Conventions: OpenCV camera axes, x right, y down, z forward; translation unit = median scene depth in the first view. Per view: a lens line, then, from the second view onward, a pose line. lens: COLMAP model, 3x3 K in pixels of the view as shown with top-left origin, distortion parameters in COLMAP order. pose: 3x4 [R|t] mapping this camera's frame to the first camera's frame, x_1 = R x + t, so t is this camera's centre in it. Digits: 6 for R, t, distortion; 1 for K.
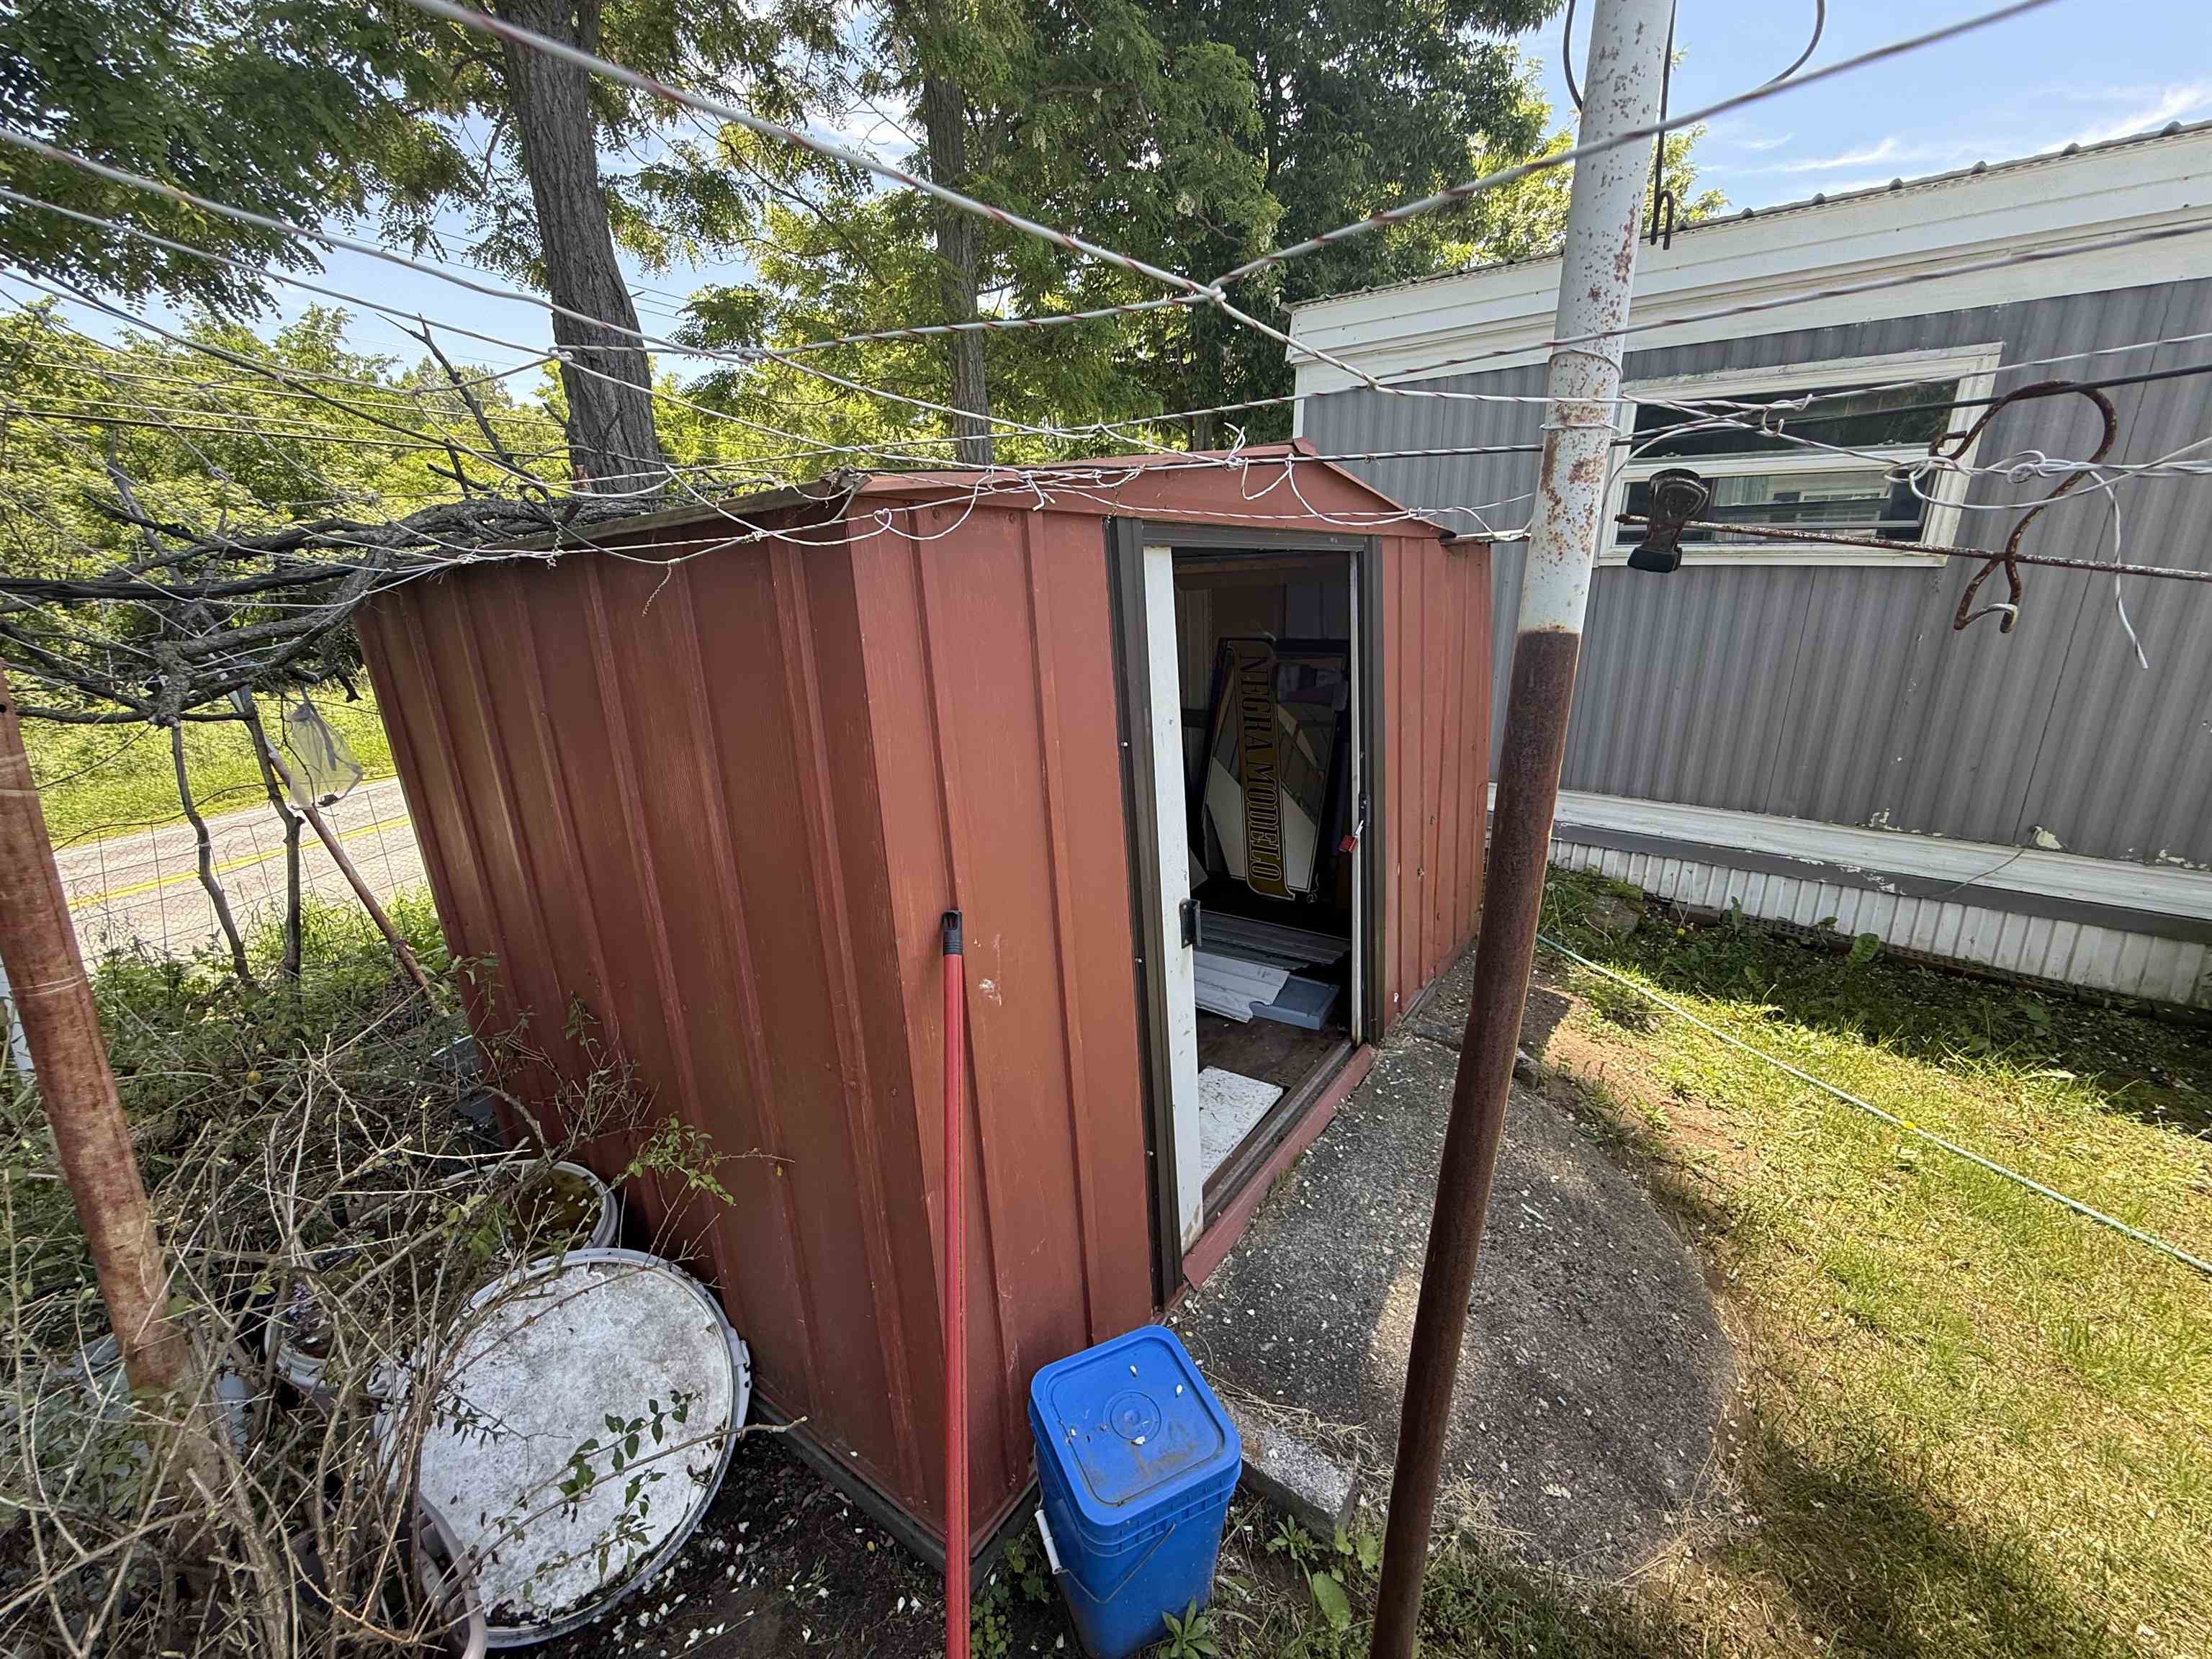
lens RADIAL K [[883.5, 0, 1110.8], [0, 883.5, 830.4], [0, 0, 1]] dist [-0.000821, 0.000435]
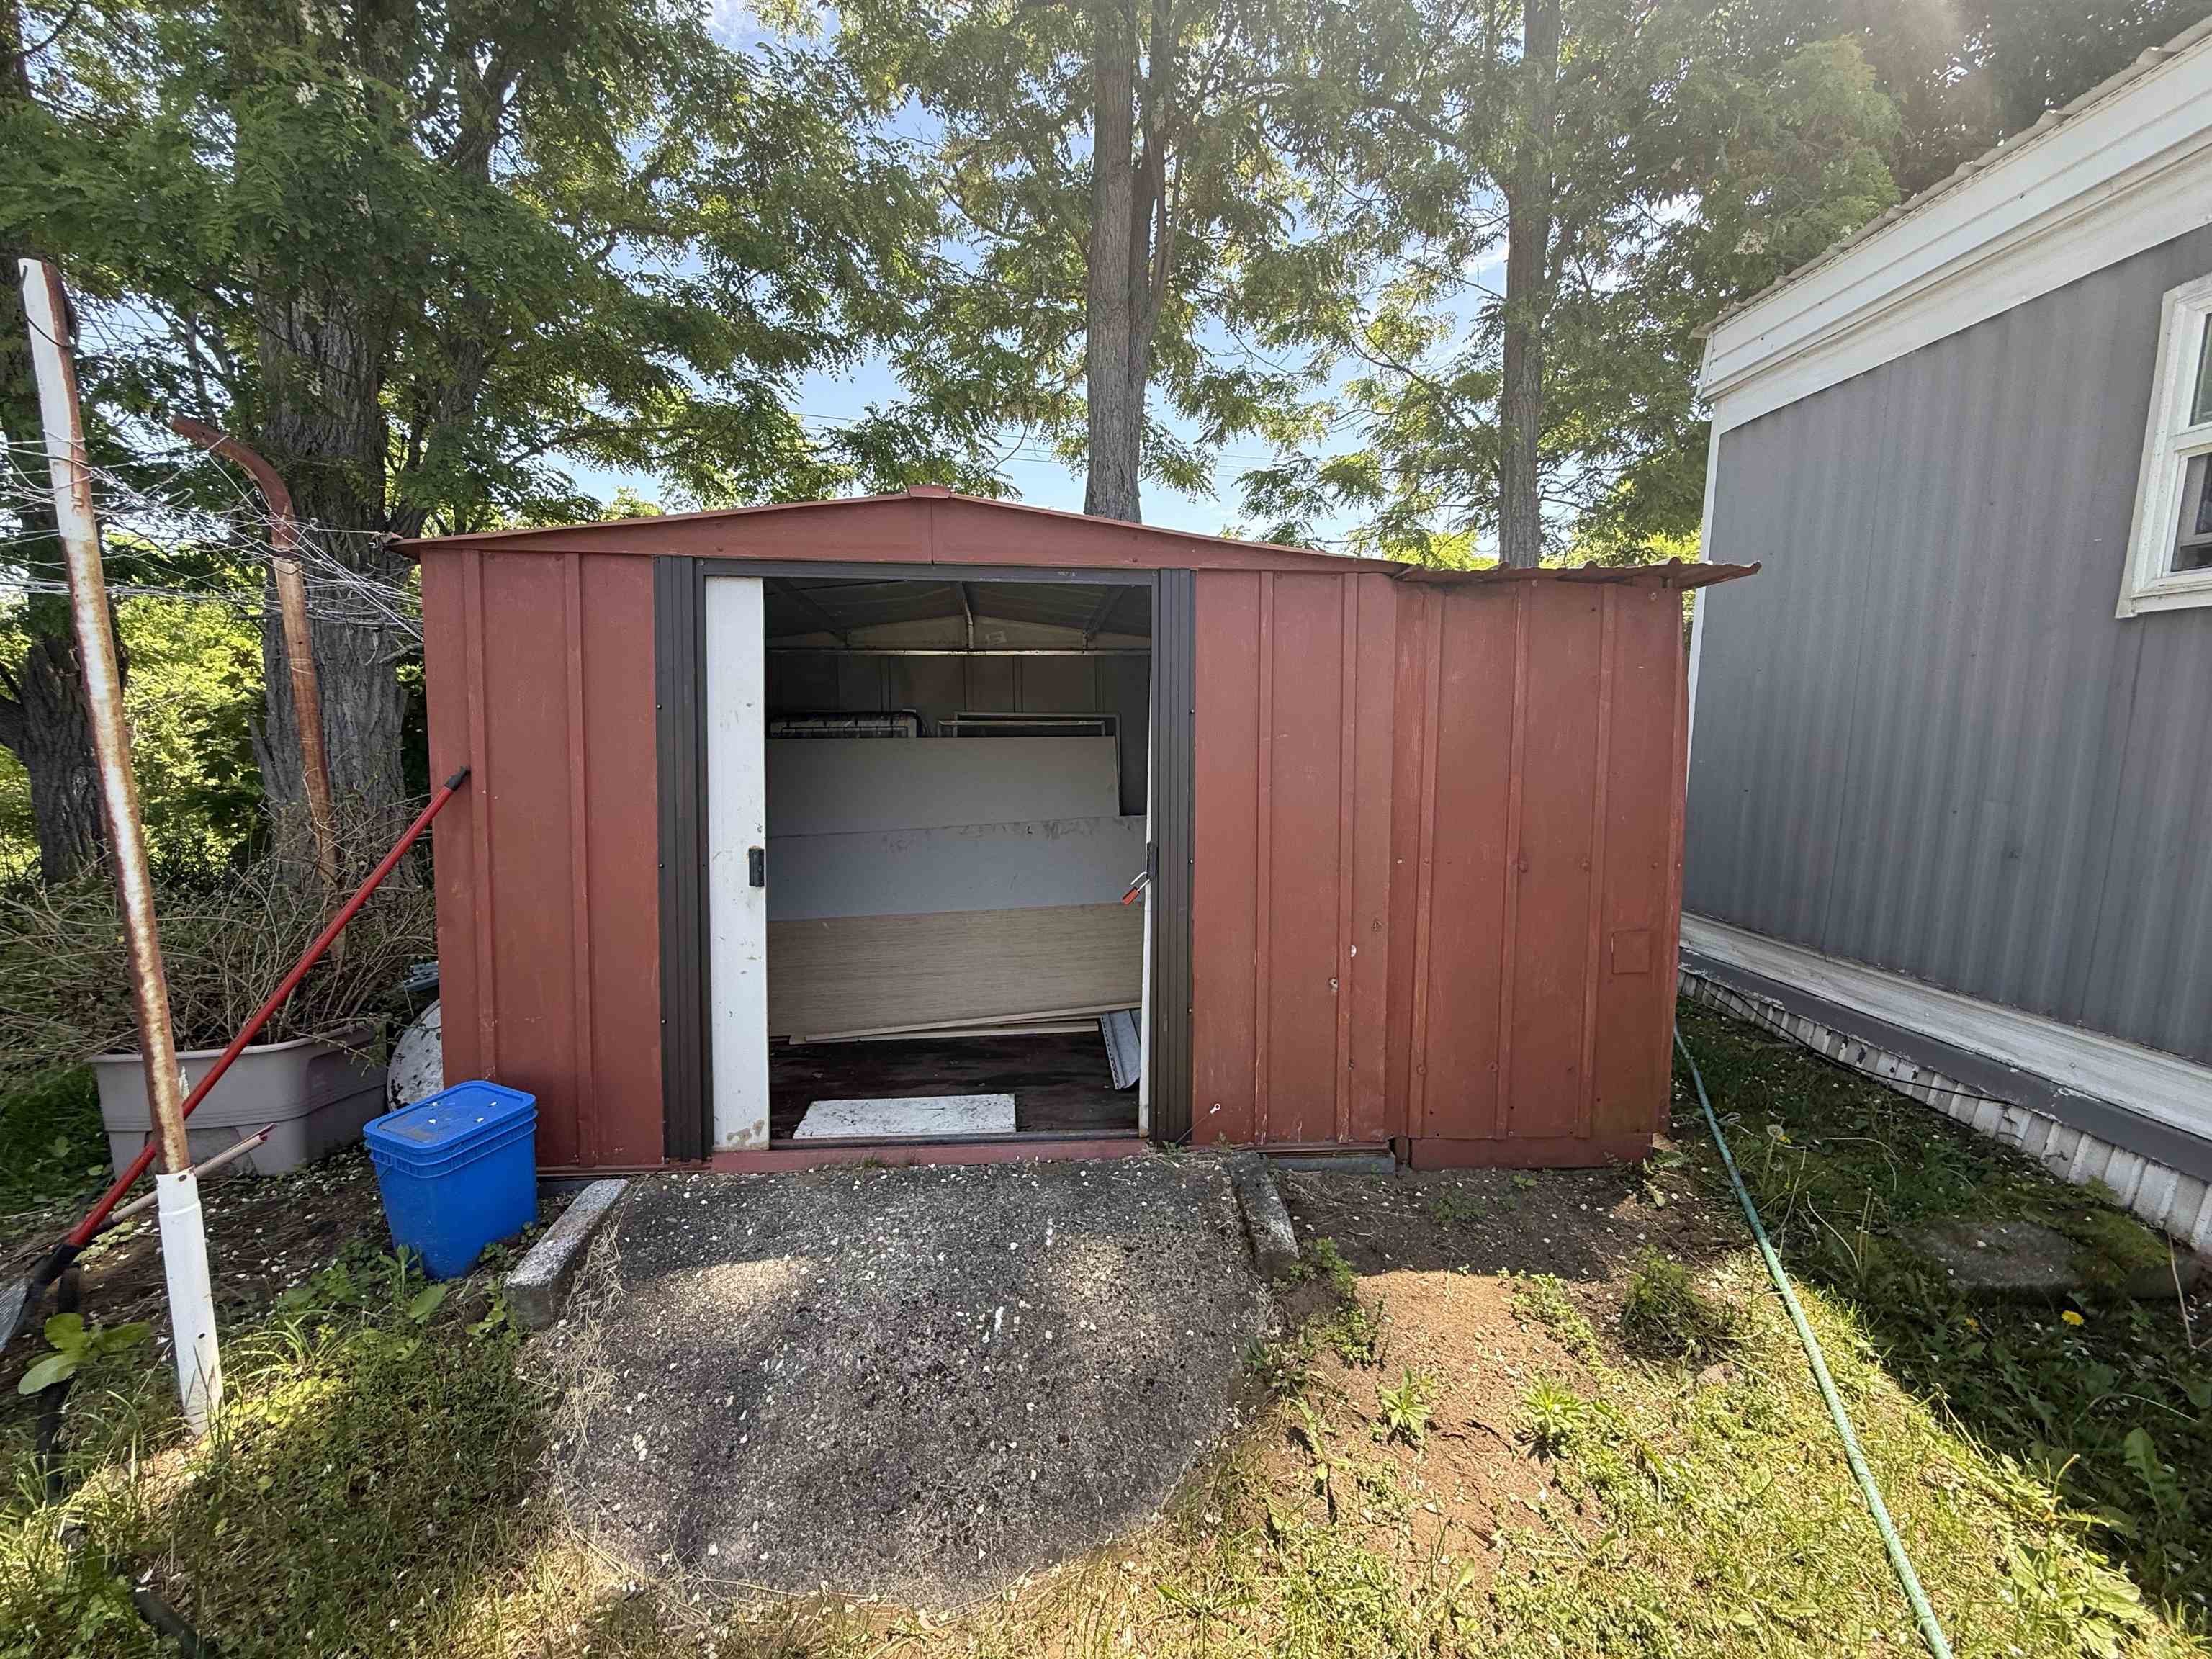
lens RADIAL K [[883.5, 0, 1110.5], [0, 883.5, 826.7], [0, 0, 1]] dist [-0.000821, 0.000435]
pose [[0.650728, 0.114501, -0.750628, 0.863813], [-0.231493, 0.971419, -0.052504, -0.000525], [0.723163, 0.207930, 0.658635, 0.331403]]
